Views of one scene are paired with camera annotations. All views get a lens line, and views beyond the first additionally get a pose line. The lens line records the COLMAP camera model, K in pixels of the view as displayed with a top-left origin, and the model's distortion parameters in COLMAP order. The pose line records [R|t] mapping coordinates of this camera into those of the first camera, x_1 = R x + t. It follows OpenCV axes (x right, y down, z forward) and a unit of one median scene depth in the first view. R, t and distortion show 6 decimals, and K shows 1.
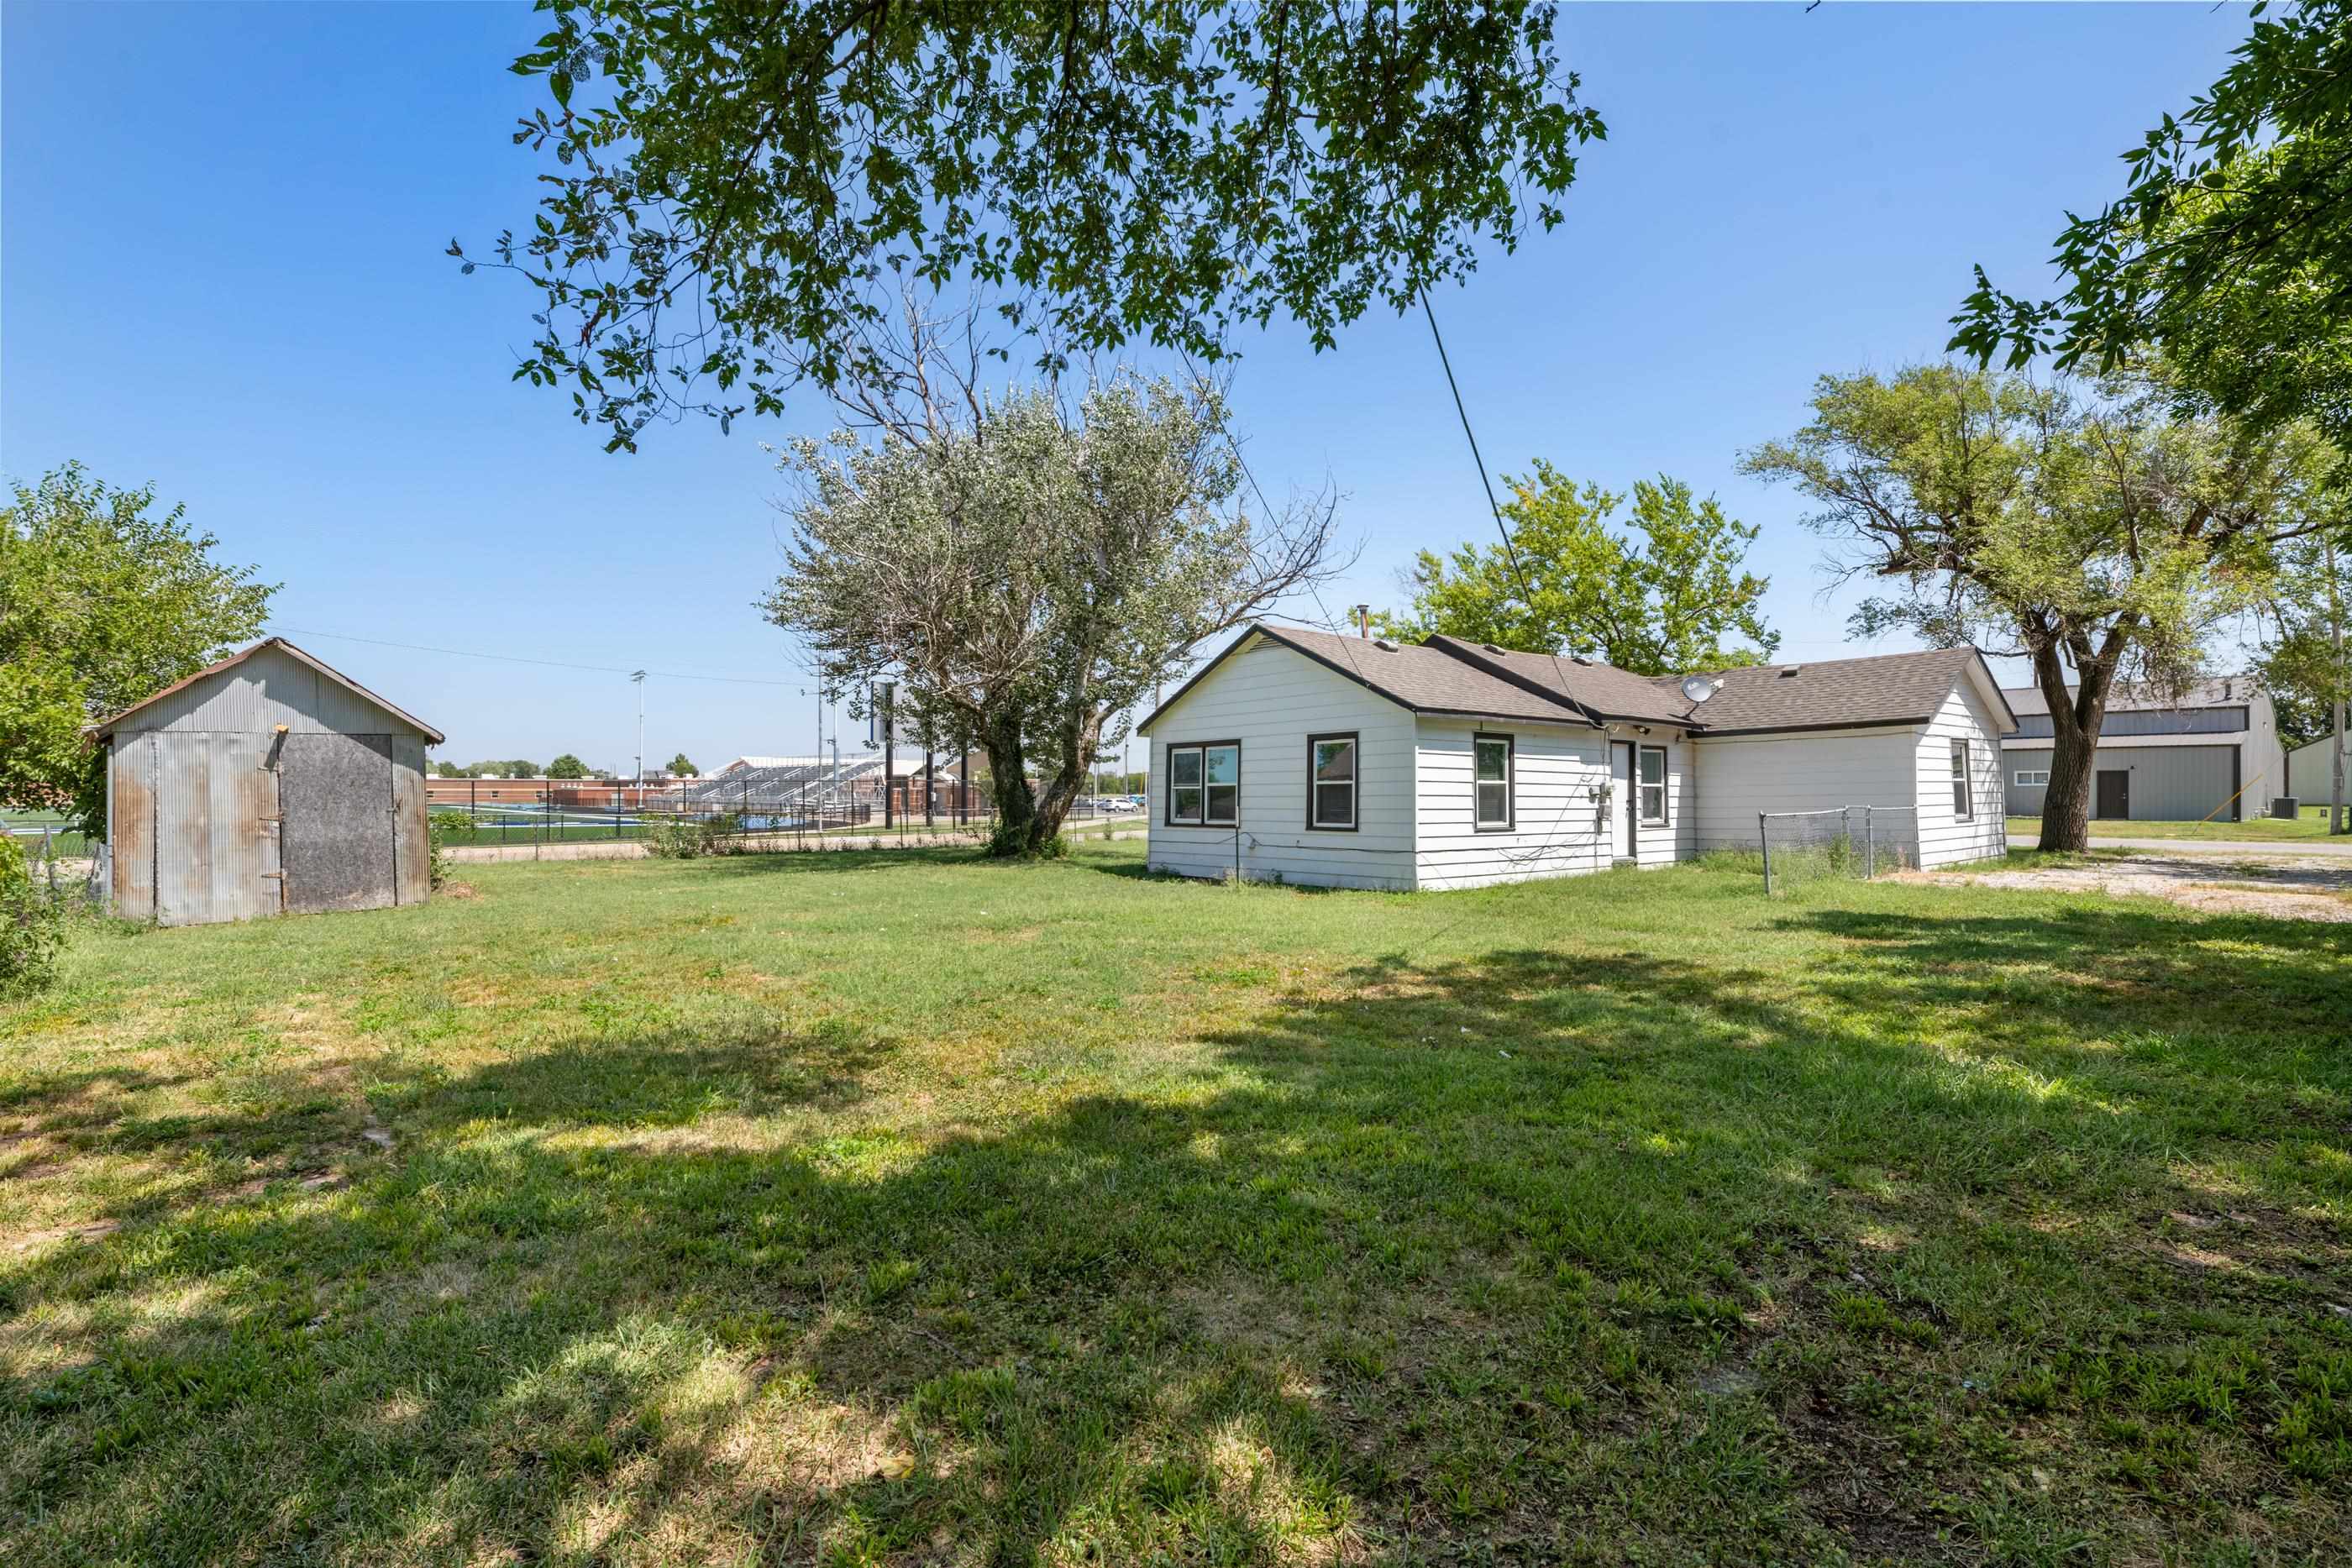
lens RADIAL K [[1107.8, 0, 1184.1], [0, 1107.8, 795.5], [0, 0, 1]] dist [-0.000665, -0.000117]
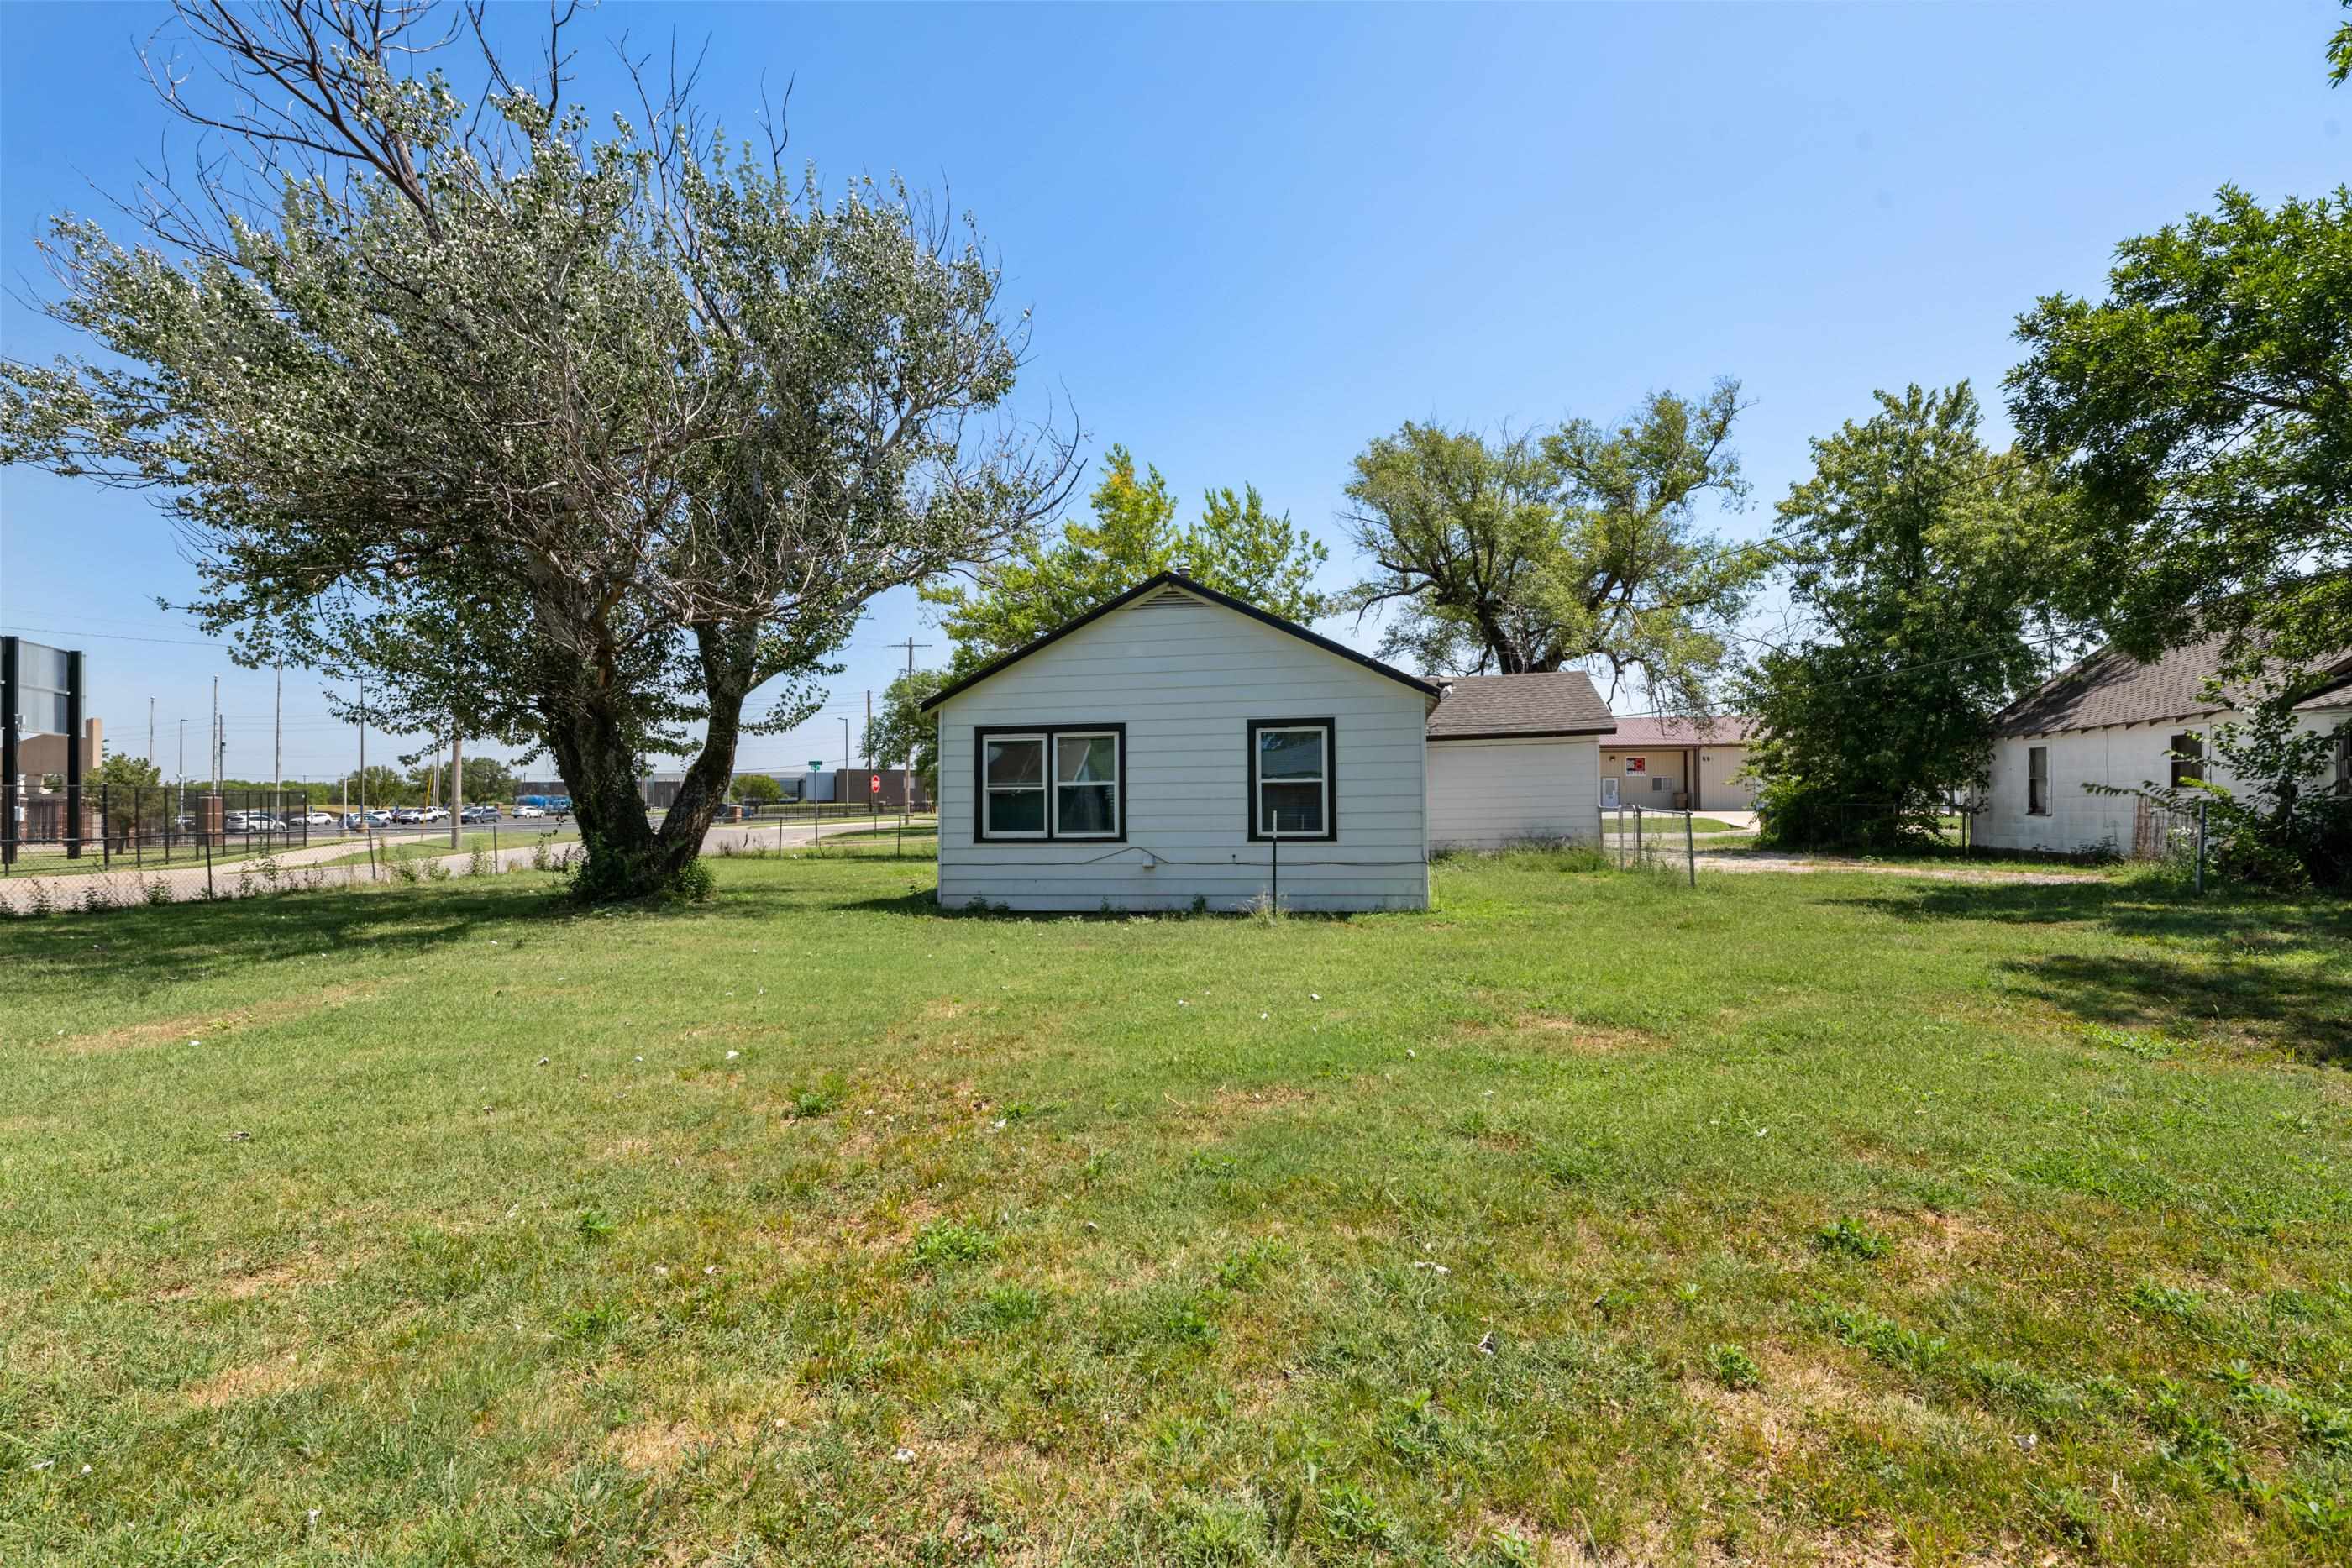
lens RADIAL K [[1107.8, 0, 1184.1], [0, 1107.8, 795.5], [0, 0, 1]] dist [-0.000665, -0.000117]
pose [[0.778142, 0.000788, 0.628088, -0.371314], [0.007028, 0.999926, -0.009962, 0.005405], [-0.628050, 0.012165, 0.778078, 0.378386]]
